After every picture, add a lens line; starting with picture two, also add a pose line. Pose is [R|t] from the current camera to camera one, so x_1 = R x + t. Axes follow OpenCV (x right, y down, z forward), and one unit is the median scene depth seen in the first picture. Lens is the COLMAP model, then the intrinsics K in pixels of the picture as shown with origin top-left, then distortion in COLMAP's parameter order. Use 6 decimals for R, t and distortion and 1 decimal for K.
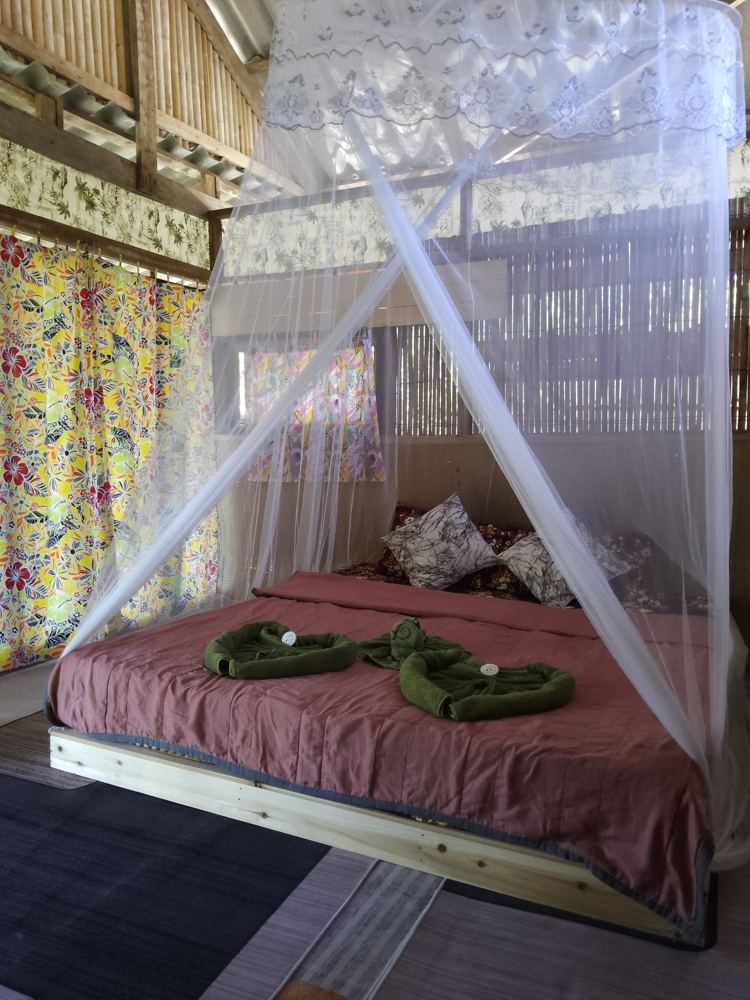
lens RADIAL K [[749.4, 0, 375.0], [0, 749.4, 500.0], [0, 0, 1]] dist [0.089375, -0.181458]
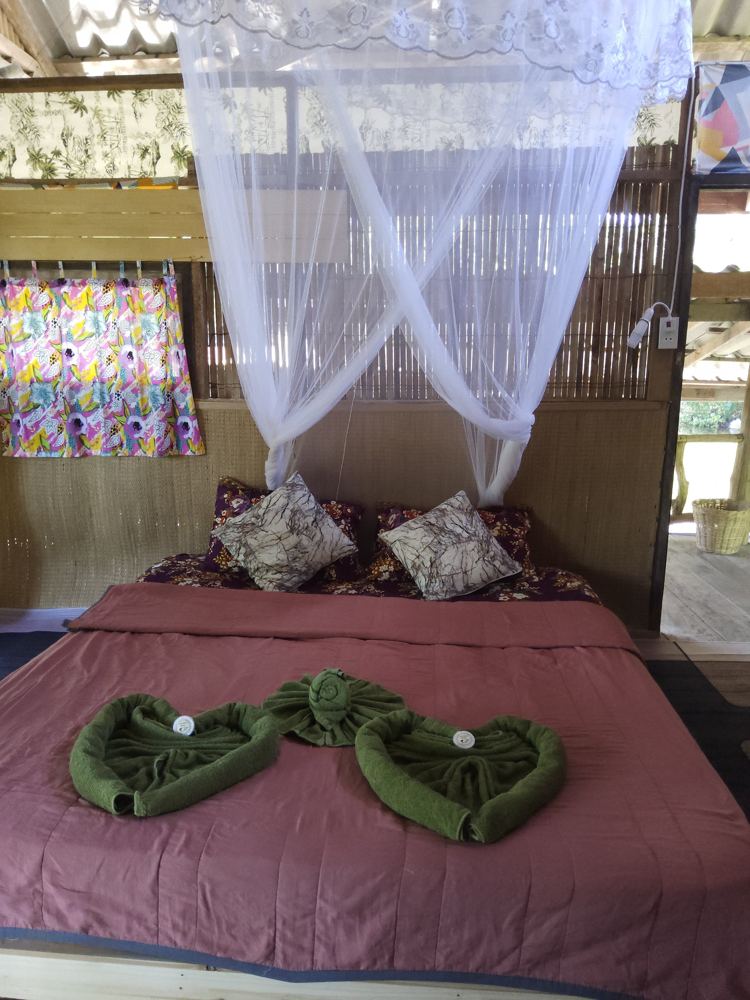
lens RADIAL K [[765.3, 0, 375.0], [0, 765.3, 500.0], [0, 0, 1]] dist [-0.013760, 0.003000]
pose [[0.929597, -0.067030, 0.362431, -0.129940], [0.025261, 0.992599, 0.118784, -0.078752], [-0.367711, -0.101266, 0.924410, 0.173431]]
